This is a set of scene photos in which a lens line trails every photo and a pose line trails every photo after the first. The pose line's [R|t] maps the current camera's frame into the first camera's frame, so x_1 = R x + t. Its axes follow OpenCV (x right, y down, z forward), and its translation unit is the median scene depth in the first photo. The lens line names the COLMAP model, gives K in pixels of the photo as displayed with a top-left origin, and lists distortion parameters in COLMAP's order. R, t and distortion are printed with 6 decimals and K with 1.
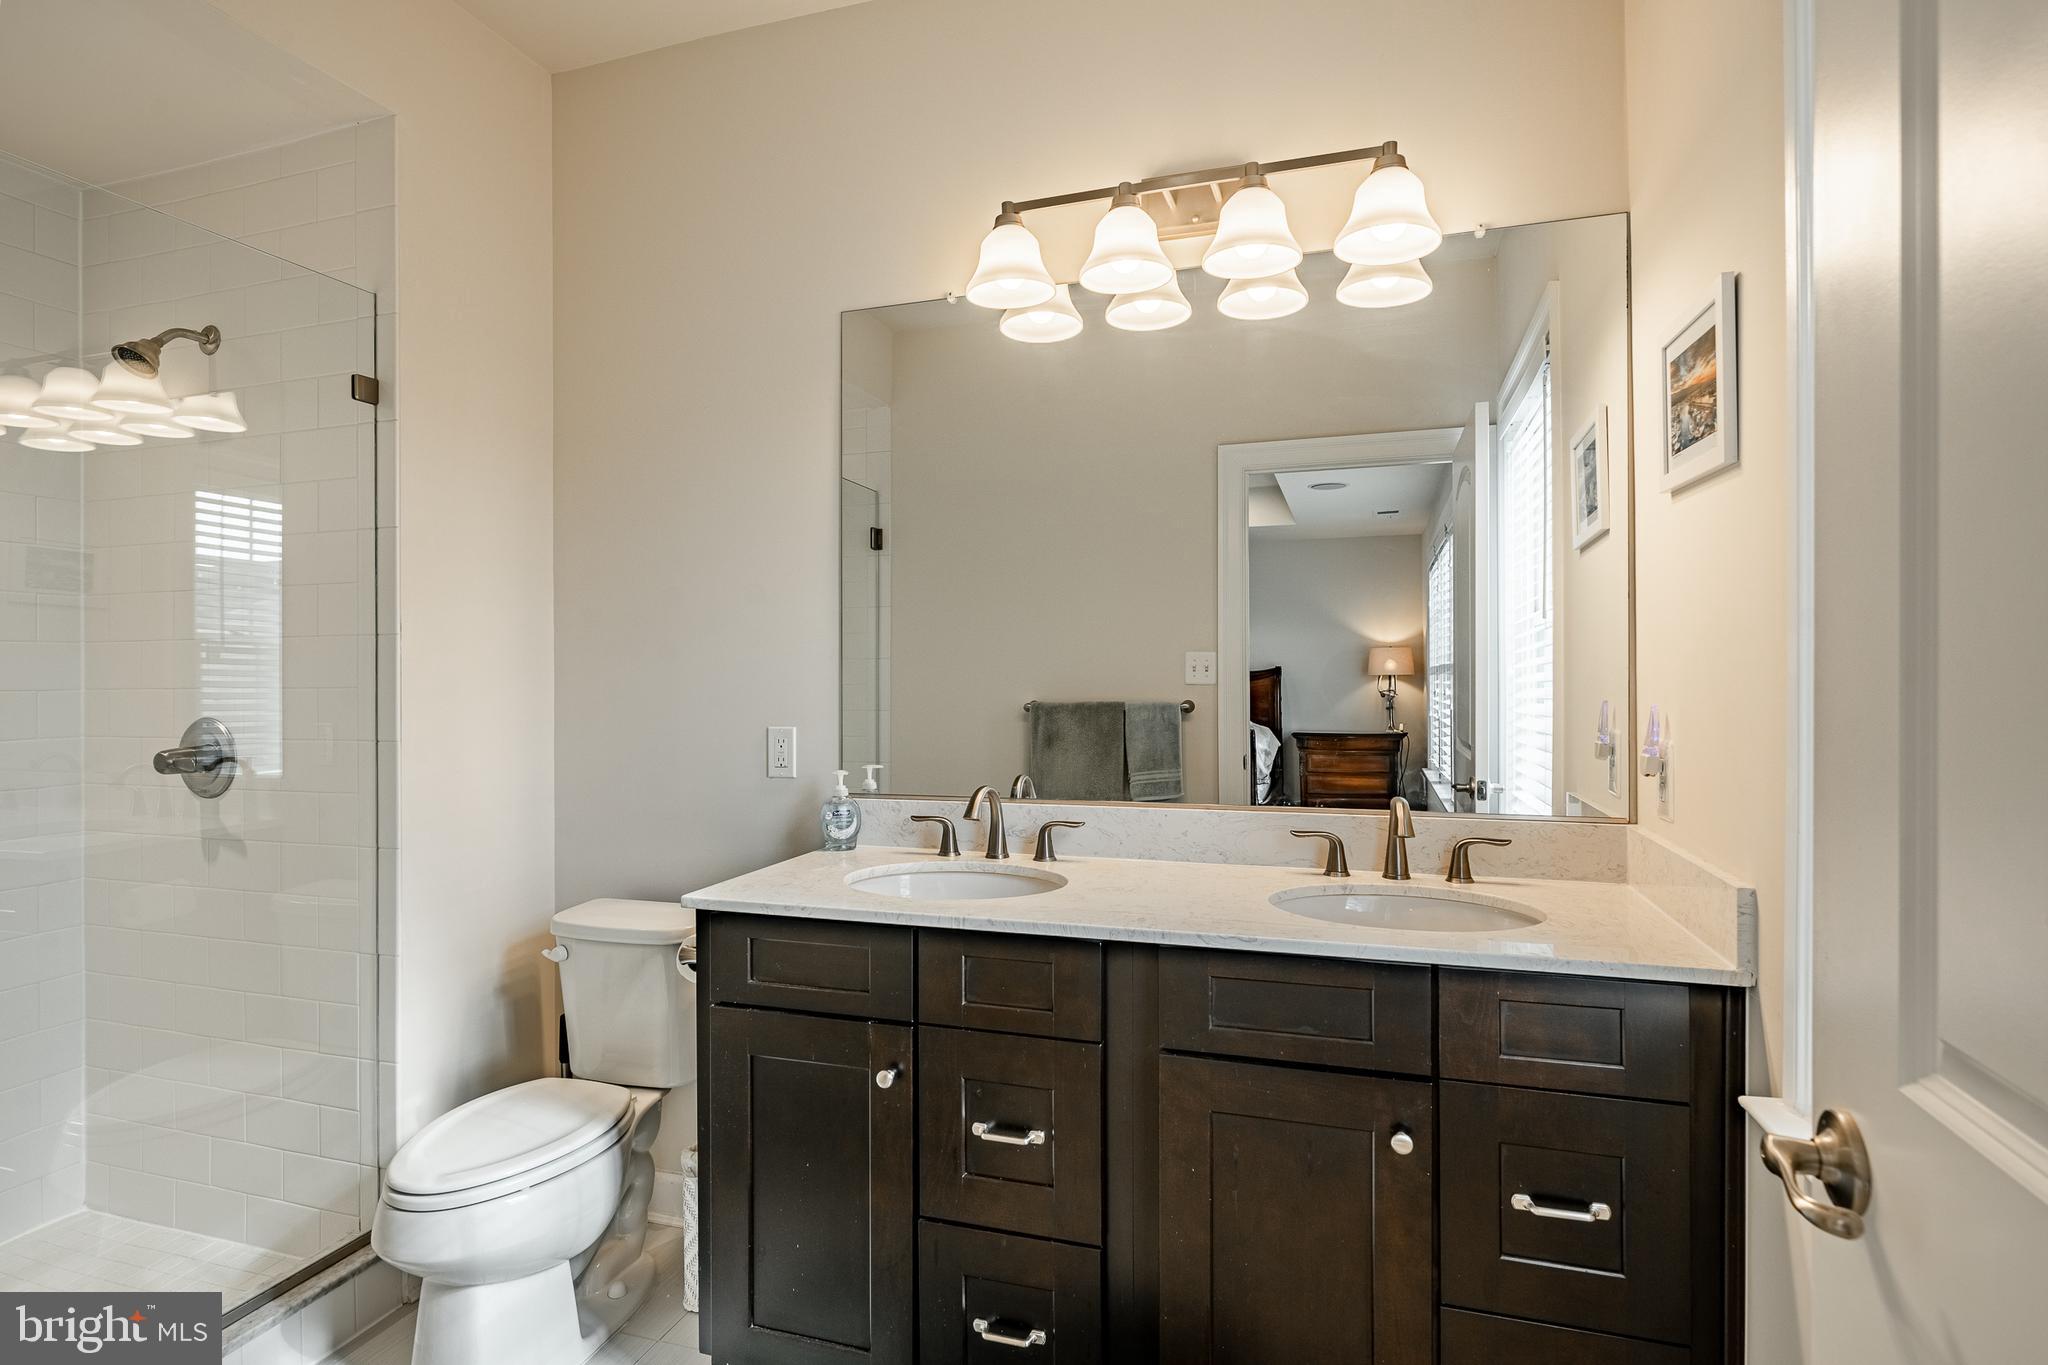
lens RADIAL K [[1083.3, 0, 1021.4], [0, 1083.3, 676.9], [0, 0, 1]] dist [-0.007989, 0.000914]
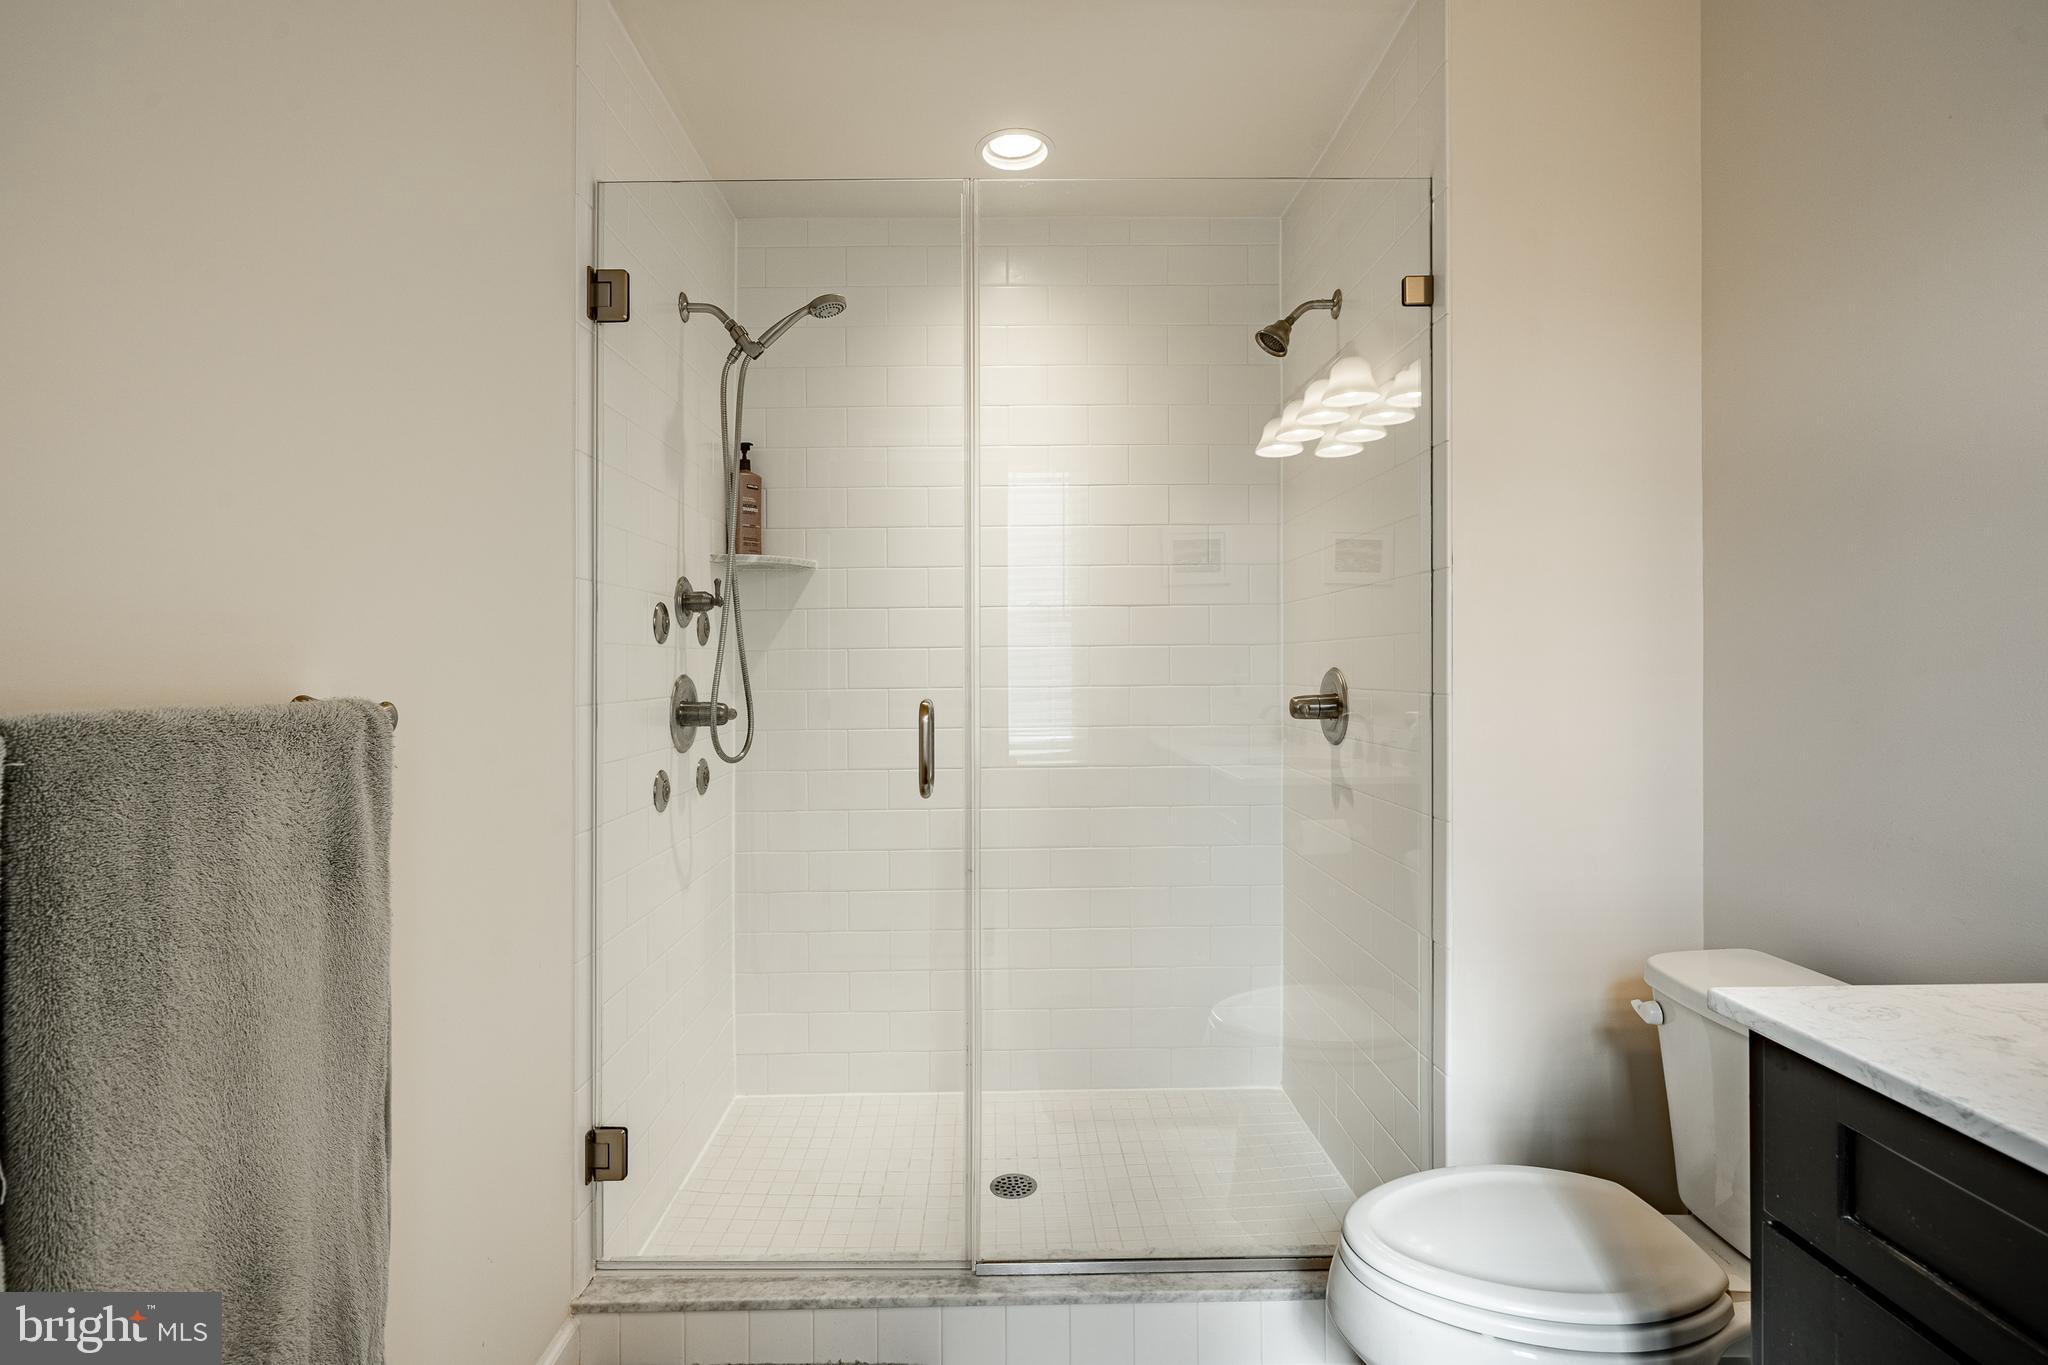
lens RADIAL K [[950.5, 0, 1019.8], [0, 950.5, 663.3], [0, 0, 1]] dist [0.001716, 0.000415]
pose [[0.308318, 0.003746, -0.951276, 0.026837], [-0.003872, 0.999989, 0.002683, 0.032291], [0.951275, 0.002856, 0.308329, 0.431570]]
